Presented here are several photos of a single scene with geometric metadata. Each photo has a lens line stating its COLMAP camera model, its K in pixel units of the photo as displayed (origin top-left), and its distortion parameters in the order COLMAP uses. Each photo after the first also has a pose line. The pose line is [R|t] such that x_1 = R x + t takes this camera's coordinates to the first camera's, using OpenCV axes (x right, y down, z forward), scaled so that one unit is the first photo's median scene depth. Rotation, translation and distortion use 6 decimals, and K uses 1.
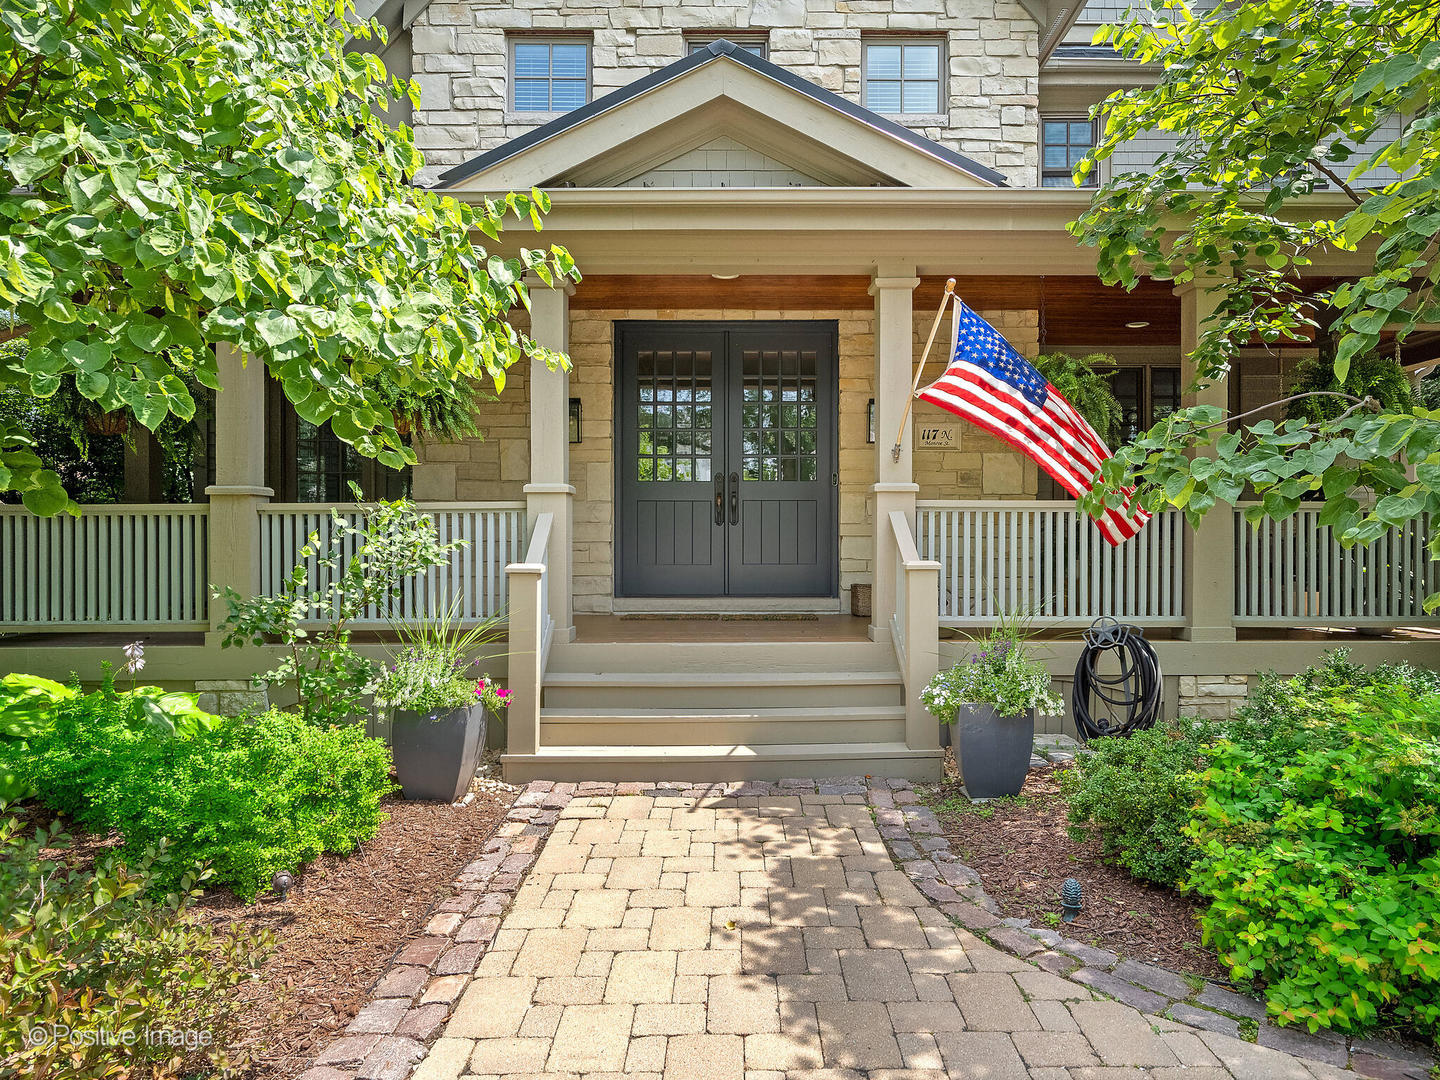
lens RADIAL K [[843.6, 0, 720.0], [0, 843.6, 540.0], [0, 0, 1]] dist [-0.002460, -0.000595]
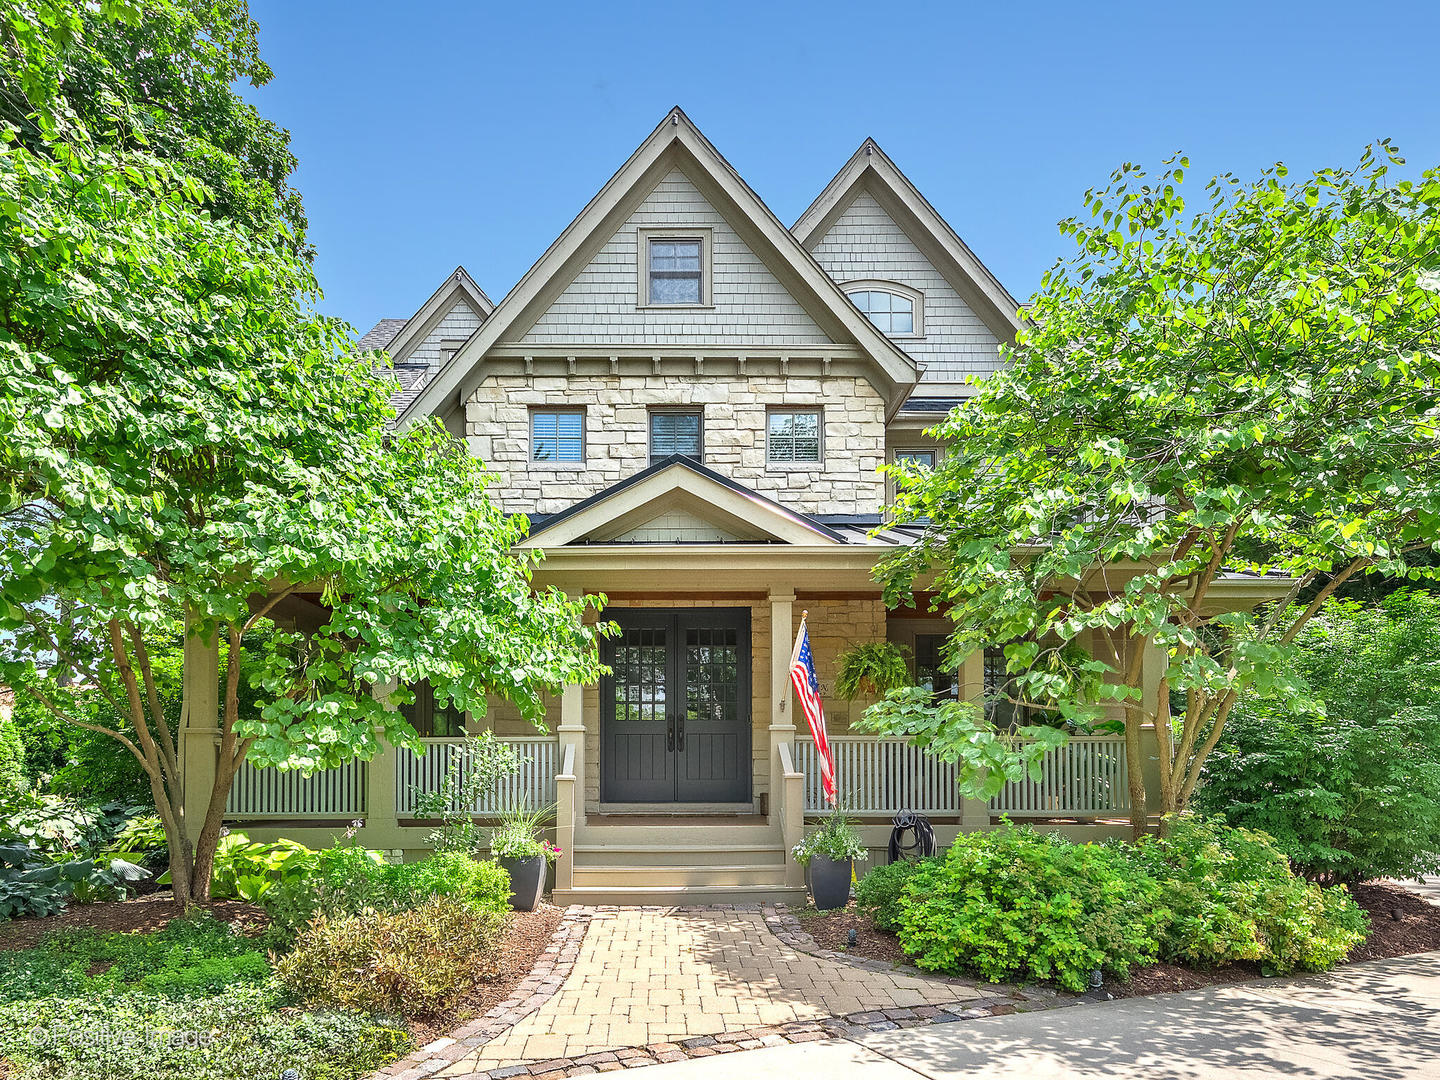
lens RADIAL K [[694.1, 0, 706.8], [0, 694.1, 542.4], [0, 0, 1]] dist [-0.002076, -0.000214]
pose [[0.998007, 0.018354, 0.060381, -0.020489], [0.000925, 0.952414, -0.304806, 0.004647], [-0.063102, 0.304254, 0.950499, -0.296106]]
